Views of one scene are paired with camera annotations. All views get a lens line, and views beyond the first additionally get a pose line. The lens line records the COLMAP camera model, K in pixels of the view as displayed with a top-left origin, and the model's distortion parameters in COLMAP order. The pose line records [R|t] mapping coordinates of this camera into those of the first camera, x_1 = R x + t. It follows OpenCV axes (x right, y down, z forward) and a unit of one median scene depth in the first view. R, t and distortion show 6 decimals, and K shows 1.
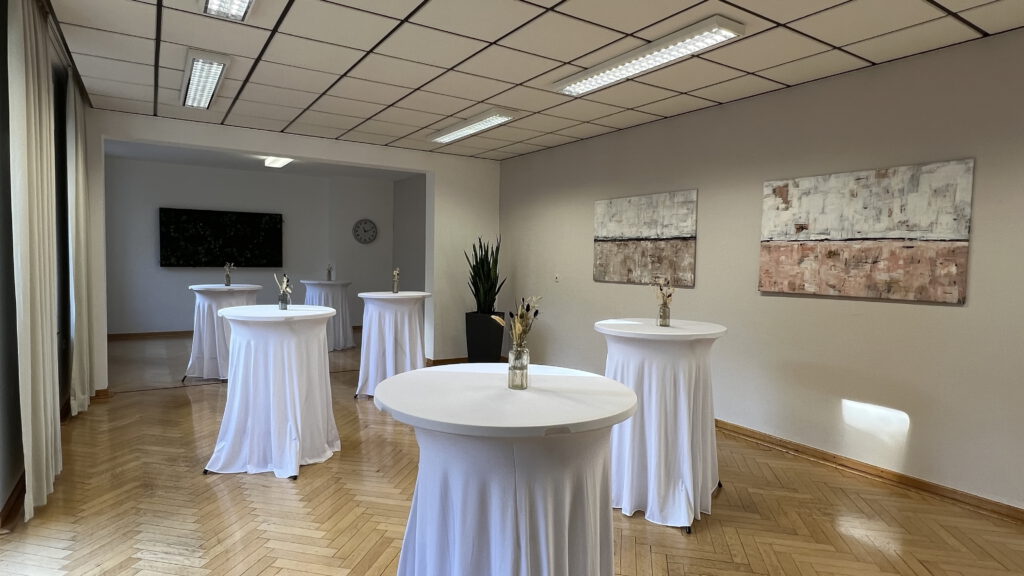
lens RADIAL K [[564.3, 0, 512.1], [0, 564.3, 278.7], [0, 0, 1]] dist [0.000516, 0.000082]
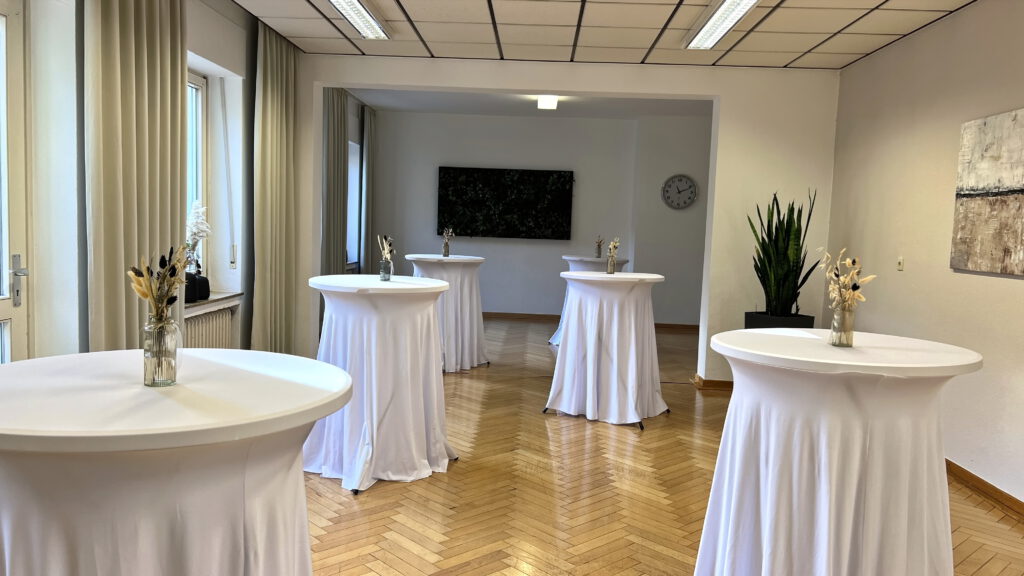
lens RADIAL K [[775.9, 0, 512.6], [0, 775.9, 282.8], [0, 0, 1]] dist [0.041402, -0.017783]
pose [[0.825096, 0.053644, -0.562439, 0.241958], [-0.040832, 0.998541, 0.035338, 0.007865], [0.563514, -0.006192, 0.826083, 0.137957]]
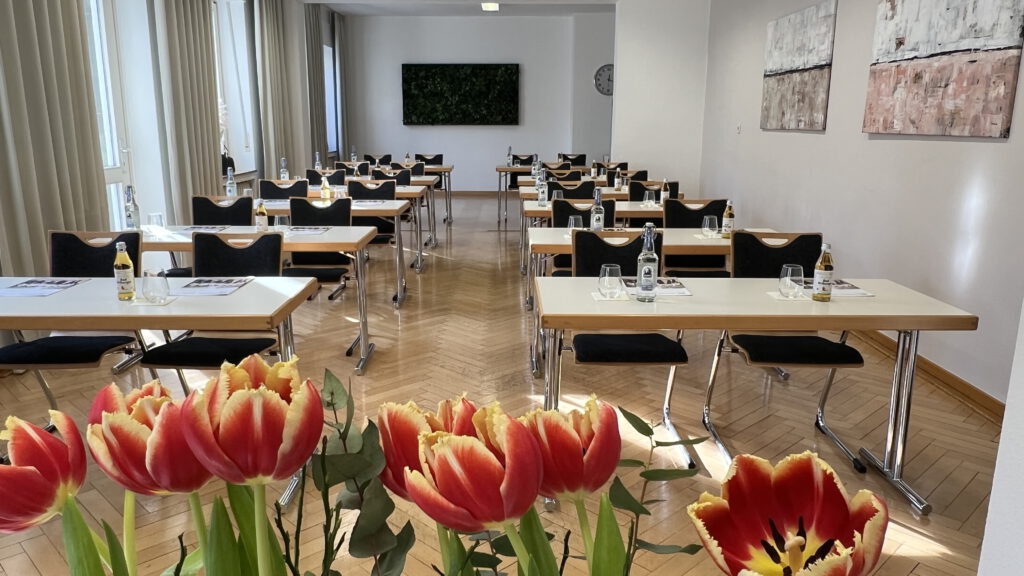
lens RADIAL K [[761.2, 0, 503.5], [0, 761.2, 292.2], [0, 0, 1]] dist [-0.002726, 0.004036]
pose [[0.839106, 0.103327, -0.534064, 0.470415], [-0.004128, 0.982975, 0.183693, 0.036554], [0.543952, -0.151933, 0.825247, -0.113267]]
